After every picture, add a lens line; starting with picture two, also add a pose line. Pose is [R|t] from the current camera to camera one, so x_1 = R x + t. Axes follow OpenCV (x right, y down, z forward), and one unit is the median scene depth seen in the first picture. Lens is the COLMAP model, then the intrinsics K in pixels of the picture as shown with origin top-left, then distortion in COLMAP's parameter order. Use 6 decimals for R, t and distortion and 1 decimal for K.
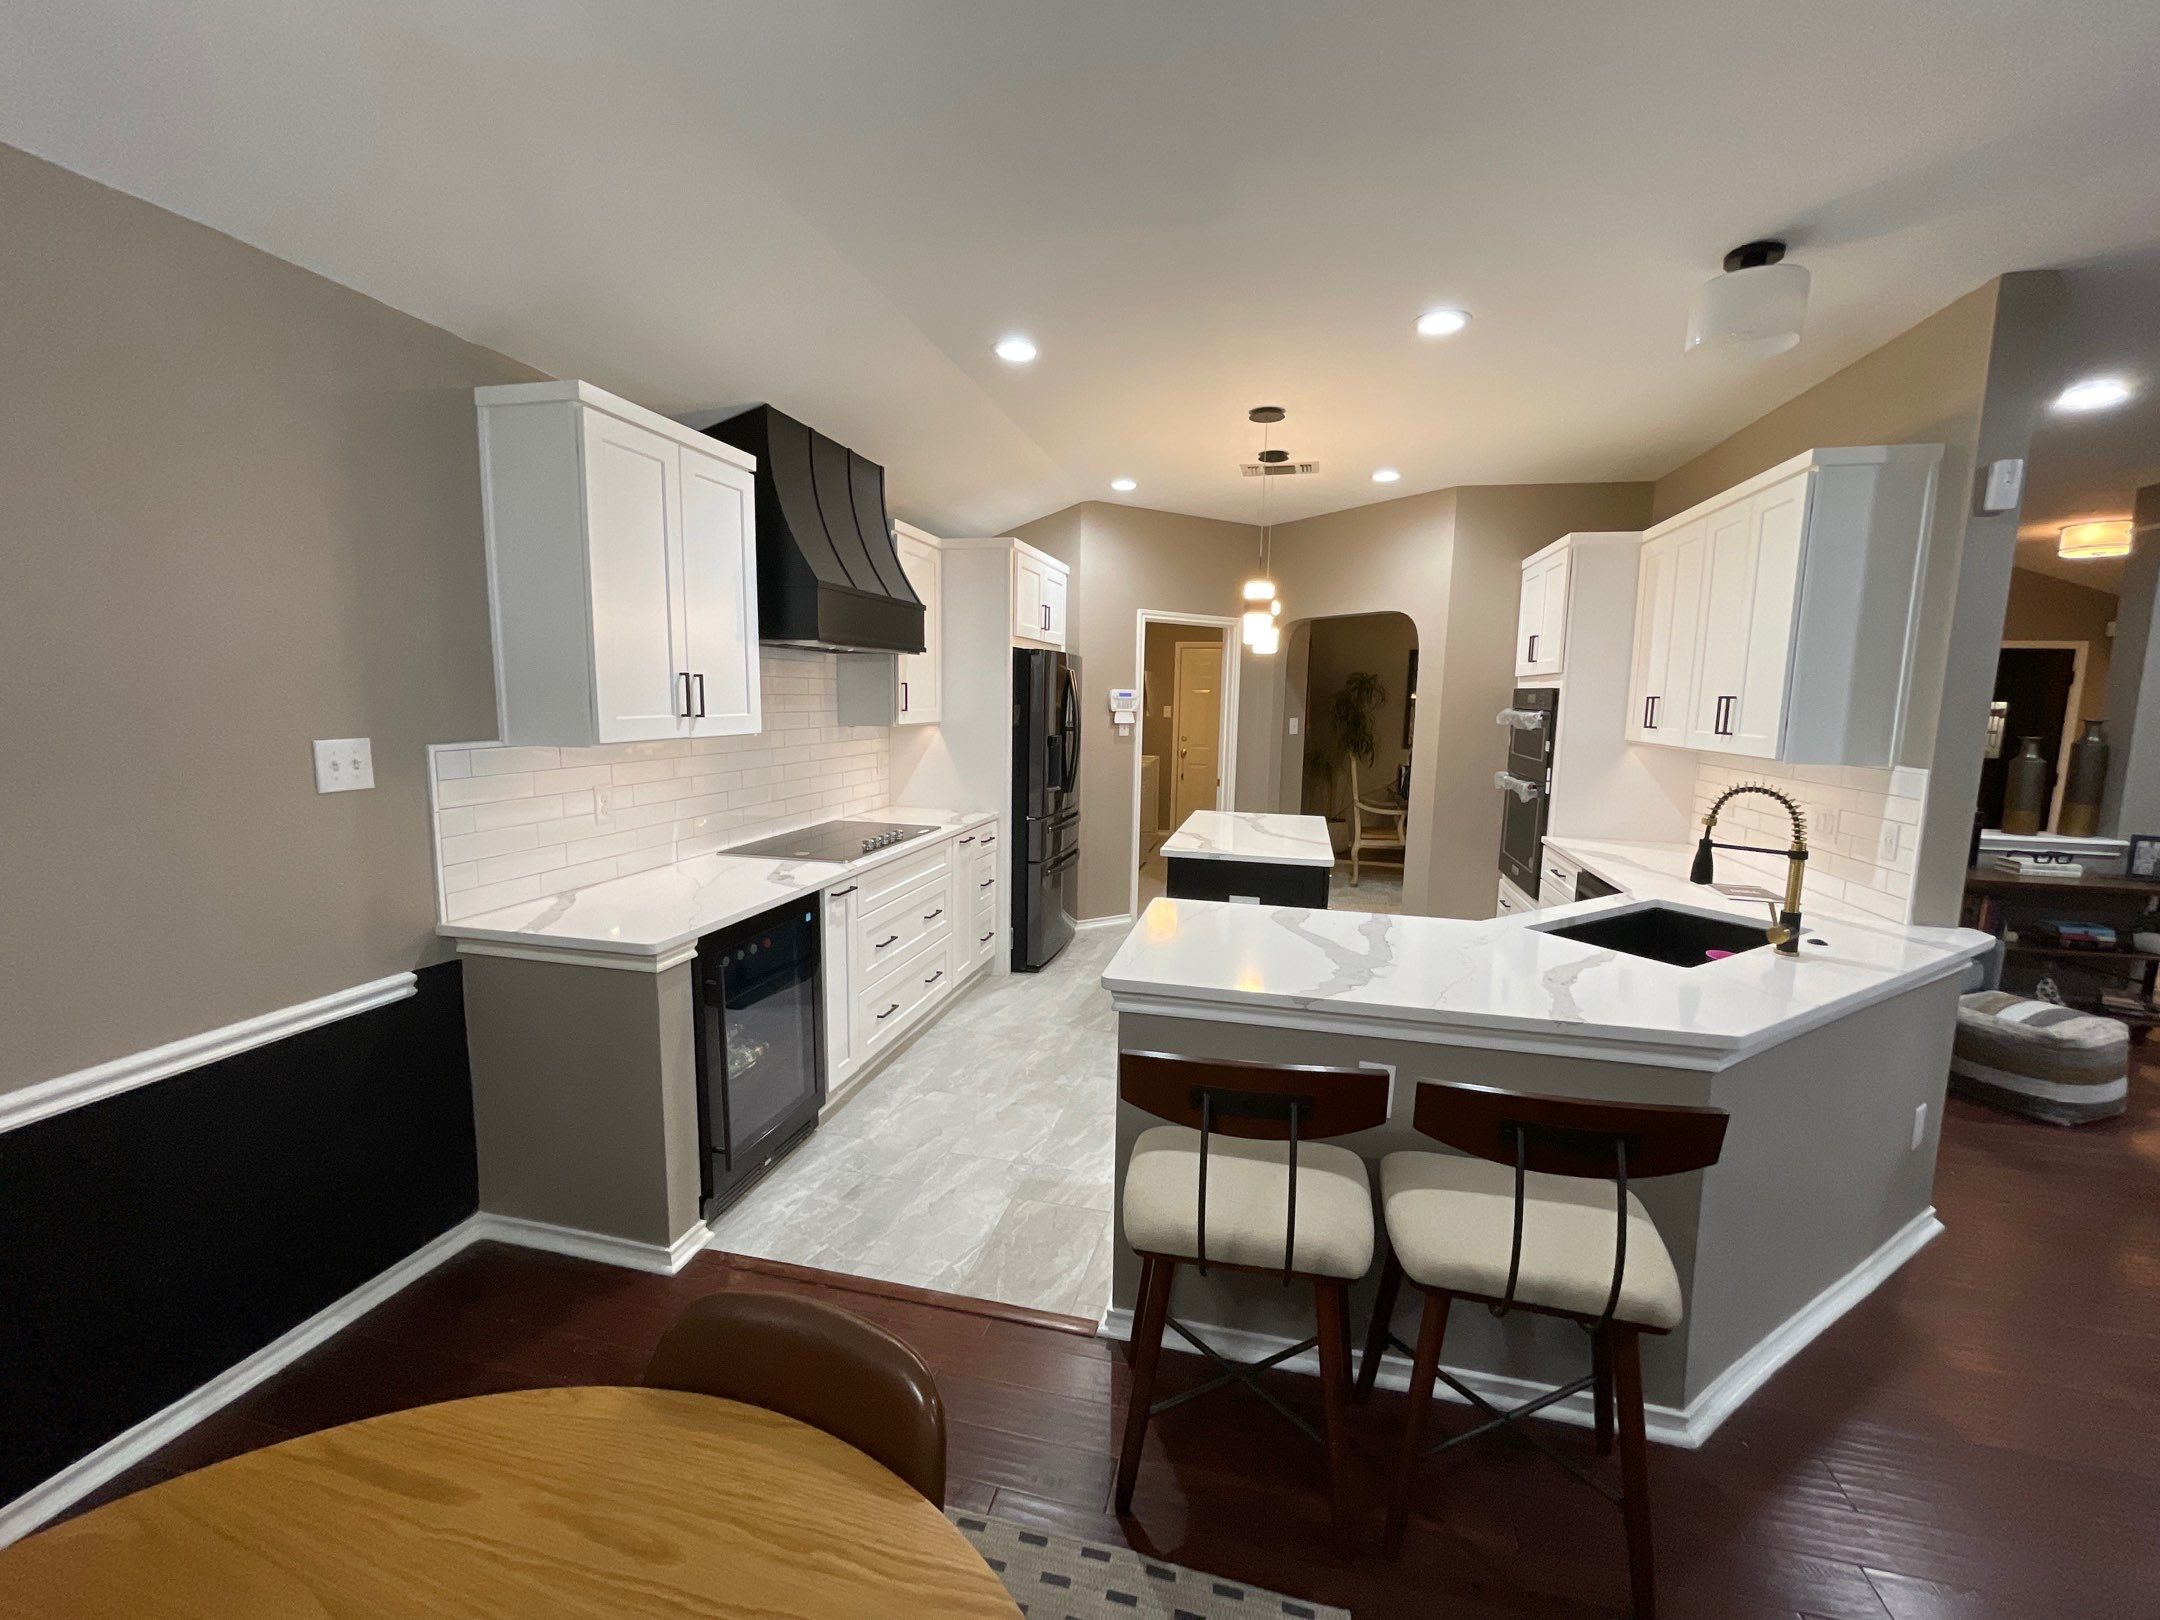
lens RADIAL K [[880.4, 0, 1094.5], [0, 880.4, 801.6], [0, 0, 1]] dist [0.001129, 0.000114]
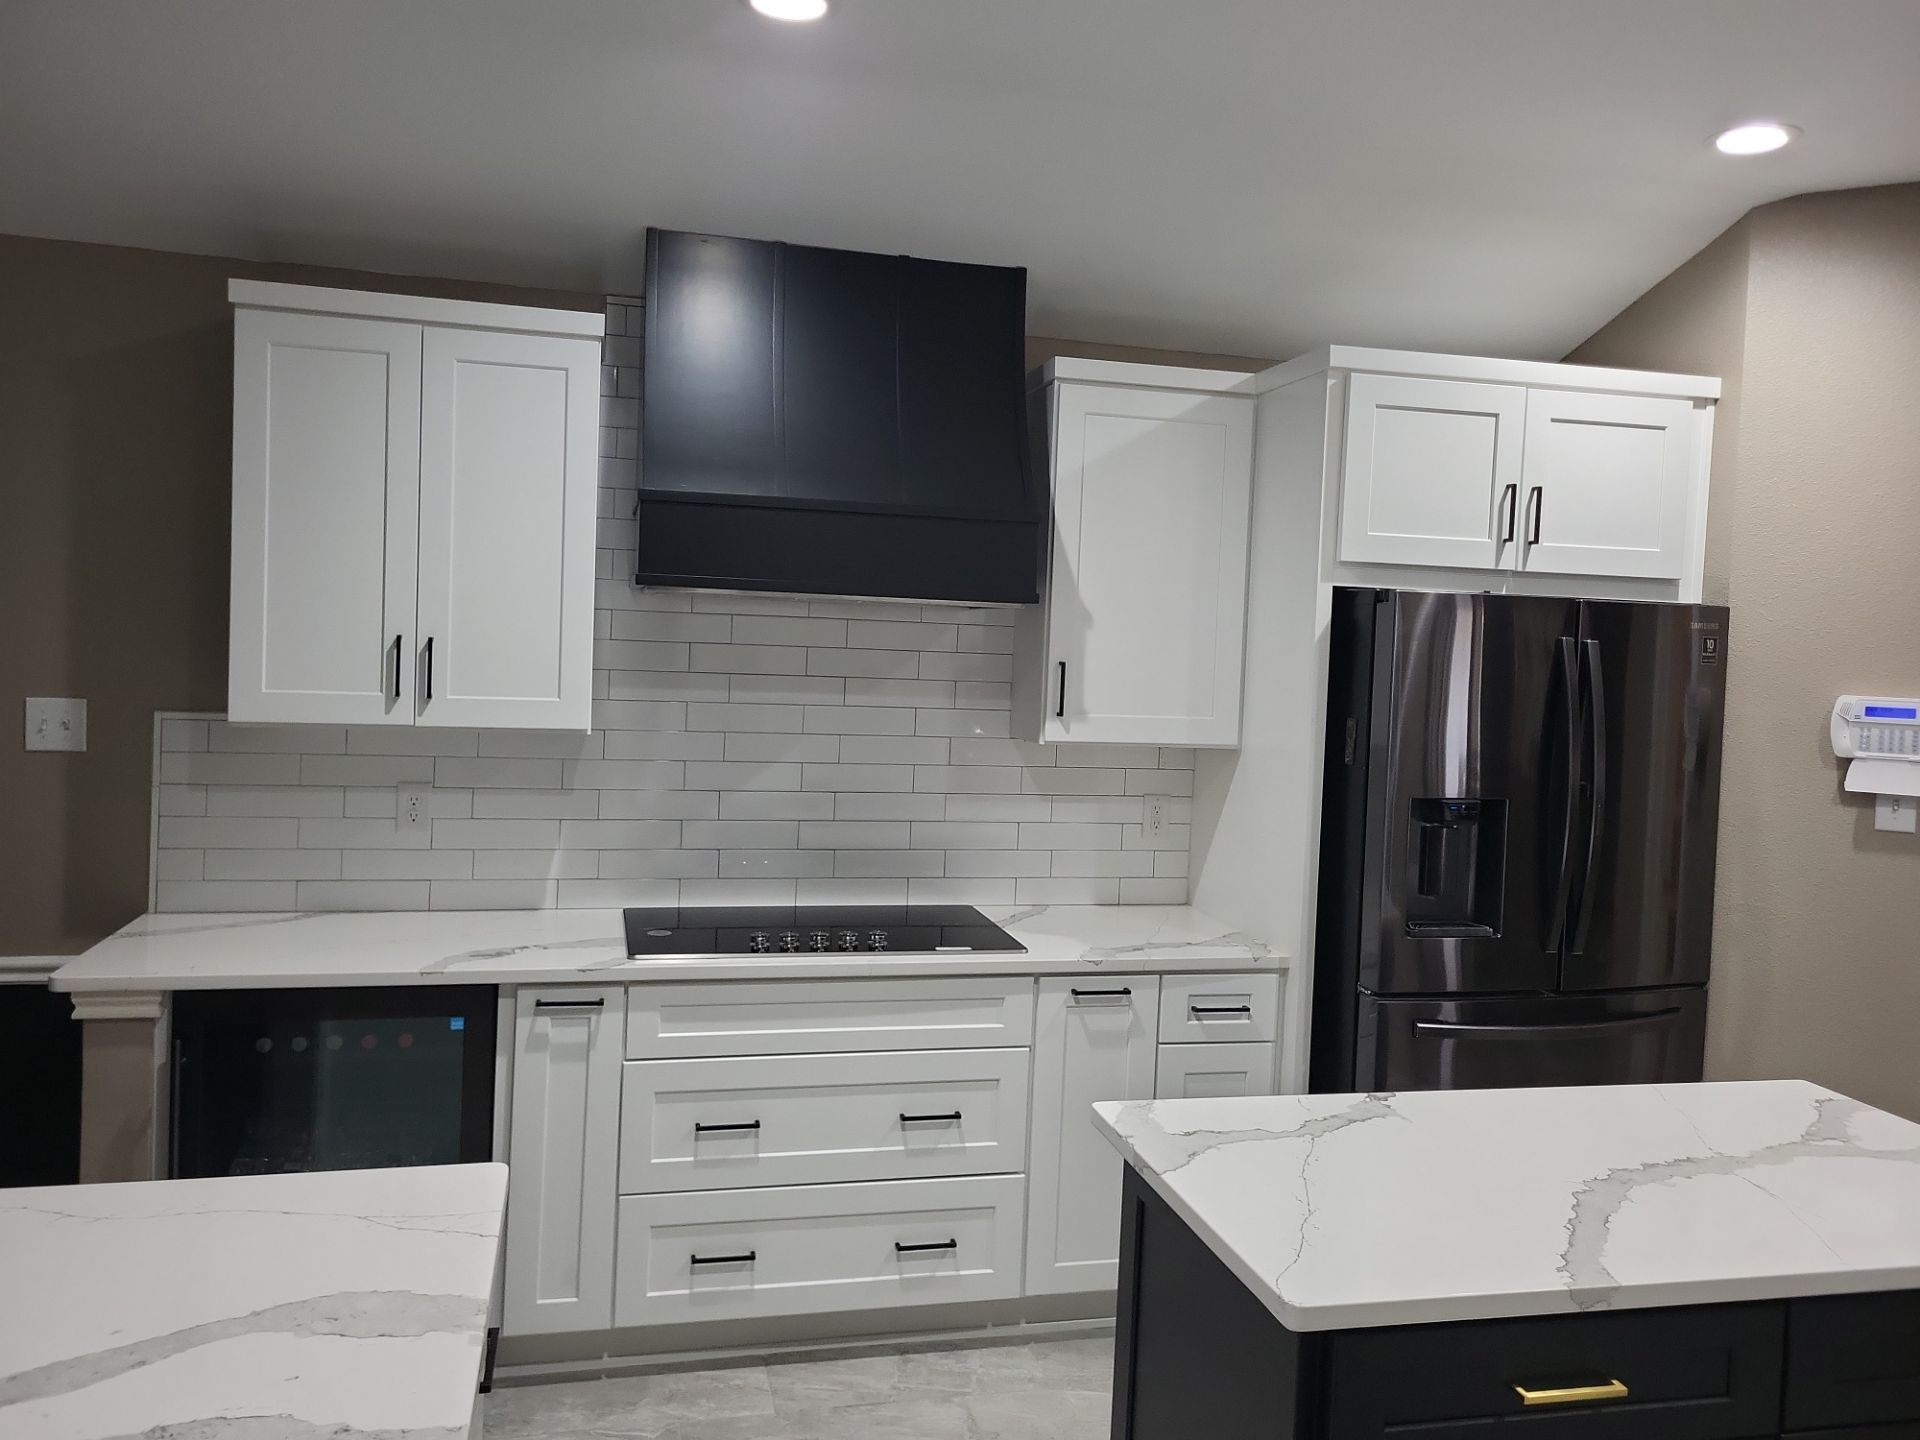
lens RADIAL K [[1452.2, 0, 969.9], [0, 1452.2, 692.8], [0, 0, 1]] dist [0.048845, -0.042403]
pose [[0.457099, 0.031170, -0.888869, 0.699371], [-0.139422, 0.989542, -0.036997, -0.104396], [0.878420, 0.140839, 0.456664, 0.755814]]
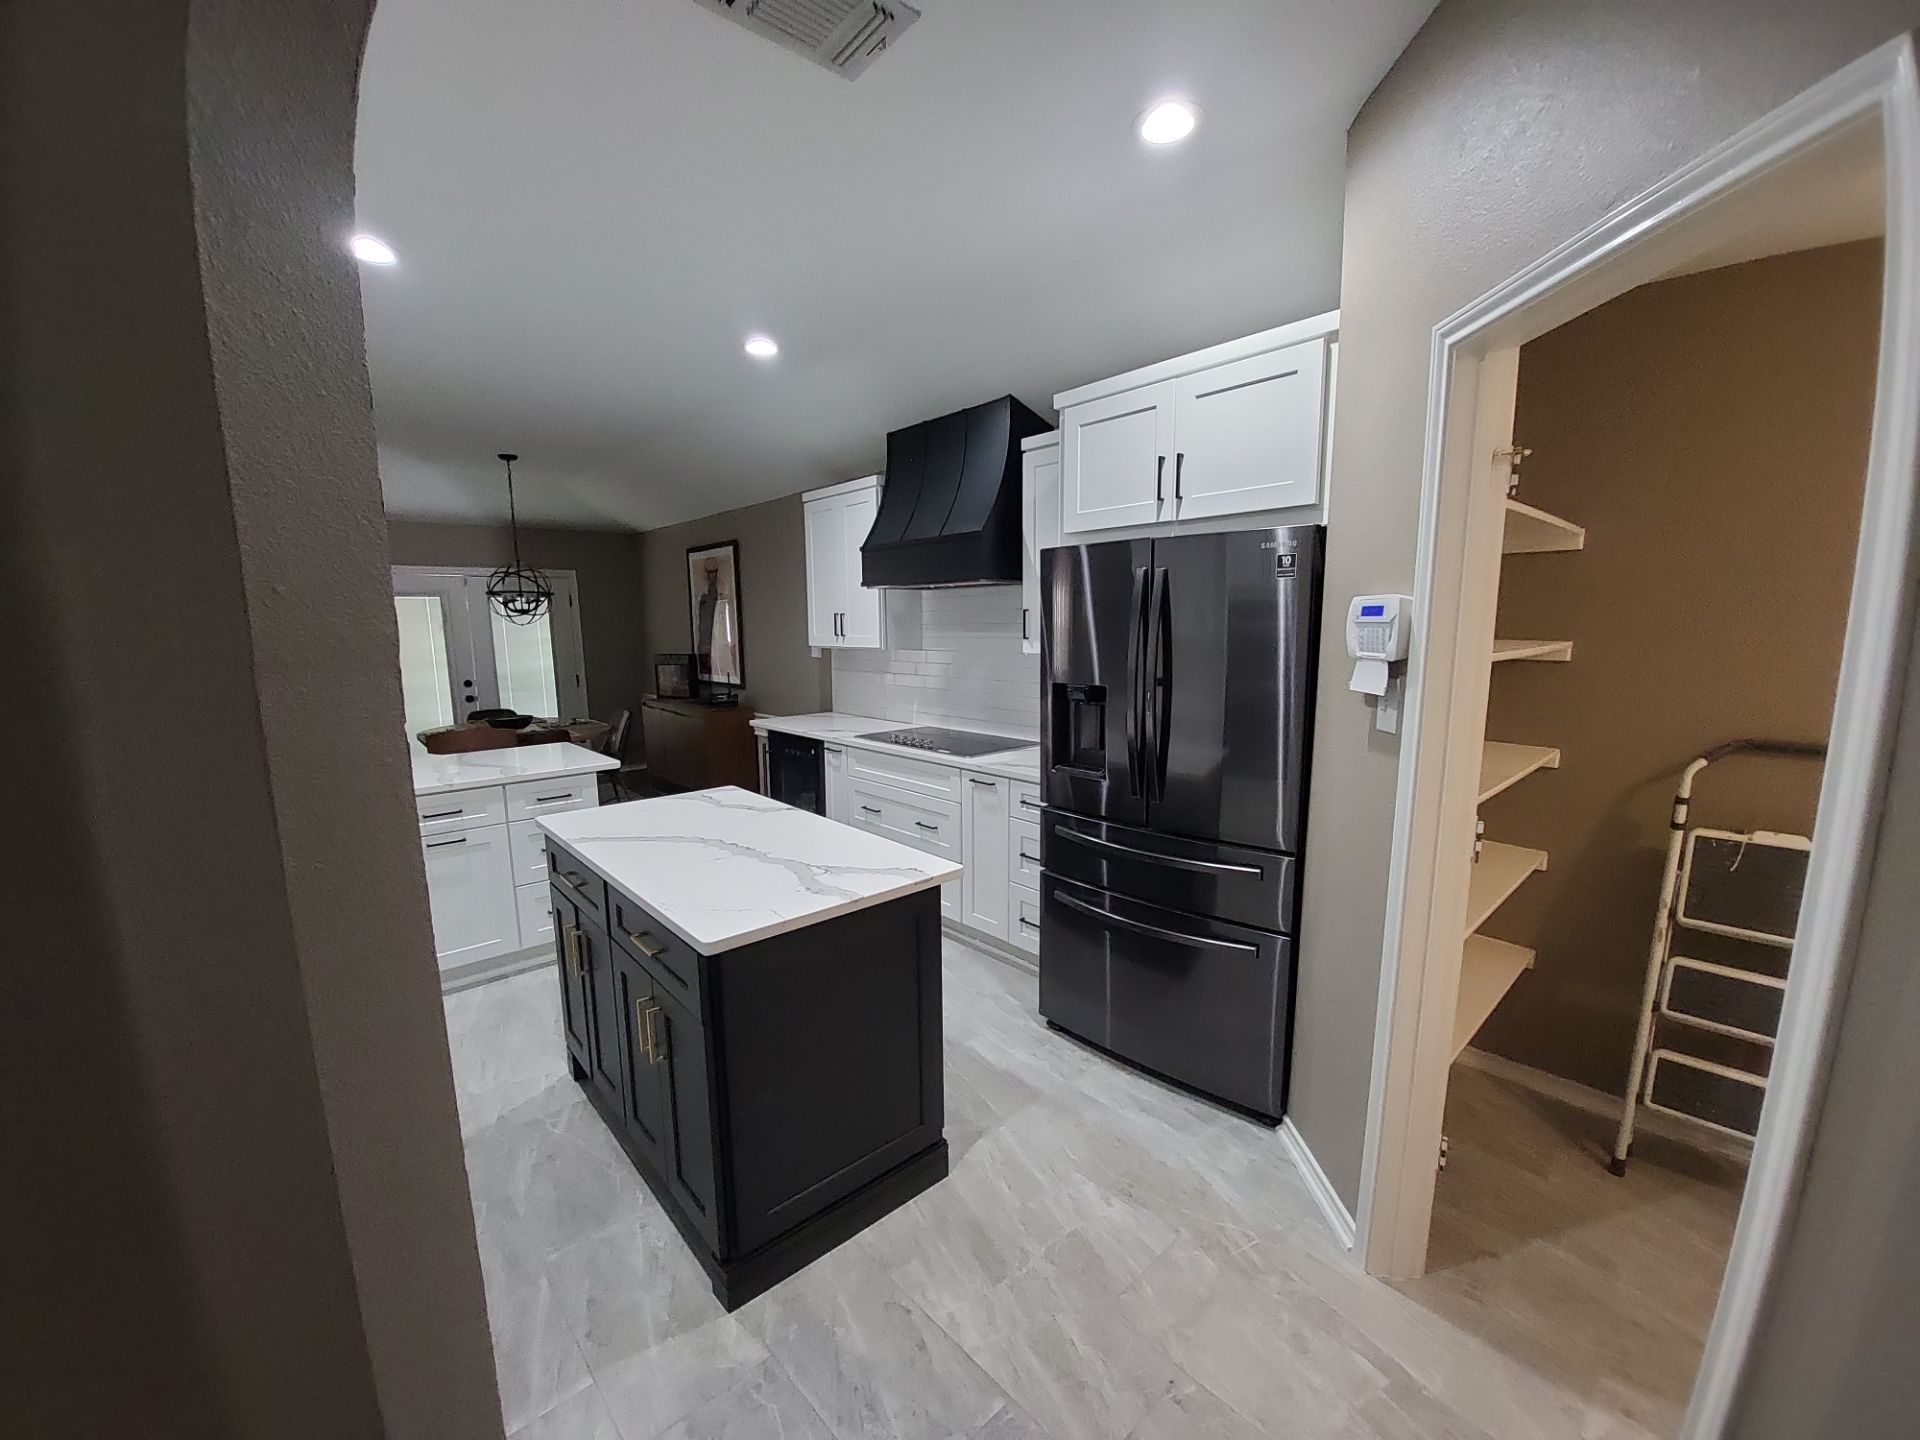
lens RADIAL K [[755.9, 0, 943.4], [0, 755.9, 739.2], [0, 0, 1]] dist [-0.013912, -0.001400]
pose [[-0.576559, 0.111704, -0.809384, 0.683994], [-0.101639, 0.973110, 0.206702, -0.212420], [0.810709, 0.201441, -0.549702, 1.884683]]
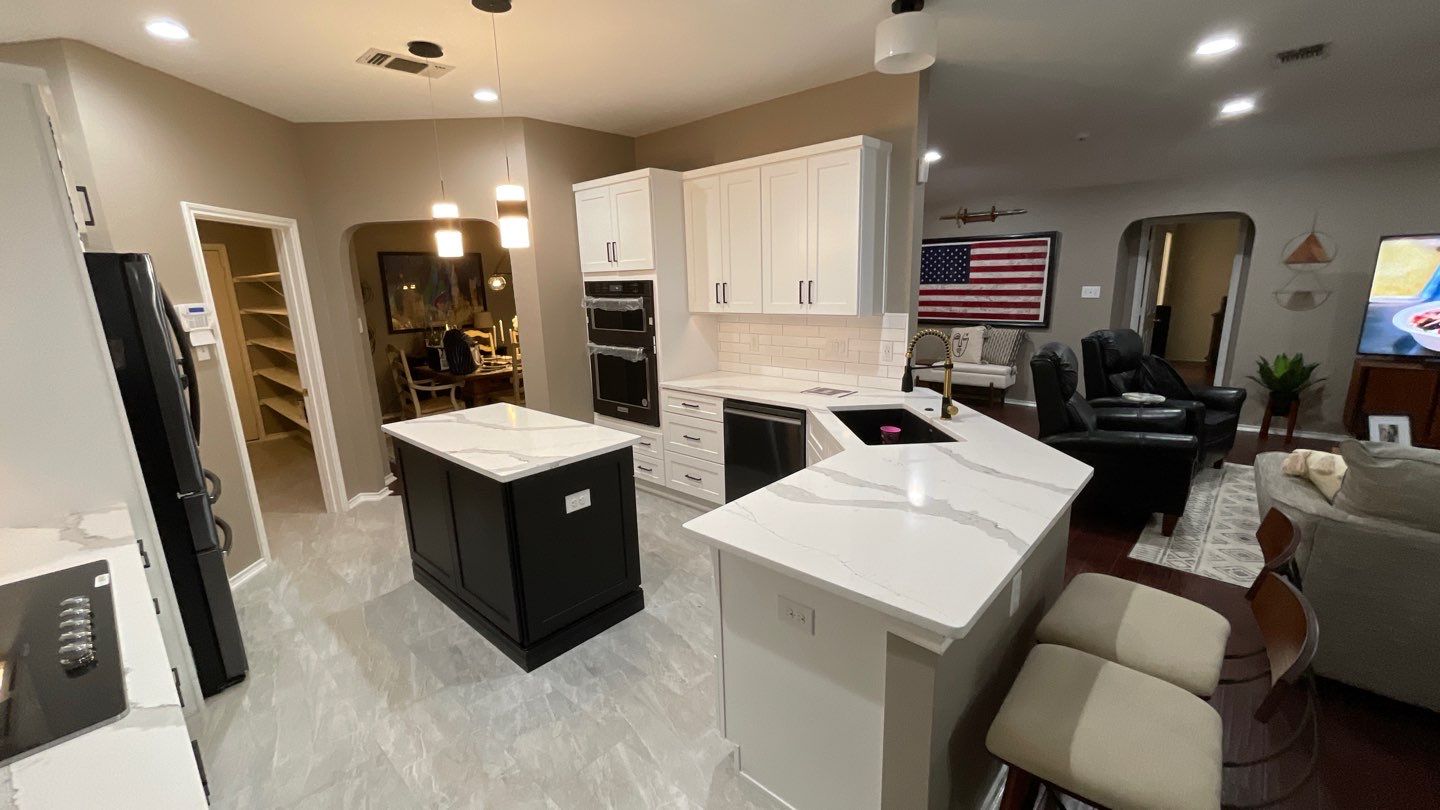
lens RADIAL K [[583.2, 0, 707.7], [0, 583.2, 411.3], [0, 0, 1]] dist [0.003475, -0.000865]
pose [[0.499818, -0.230304, 0.834950, -0.366211], [0.149528, 0.972470, 0.178725, -0.102927], [-0.853126, 0.035518, 0.520495, 0.580549]]
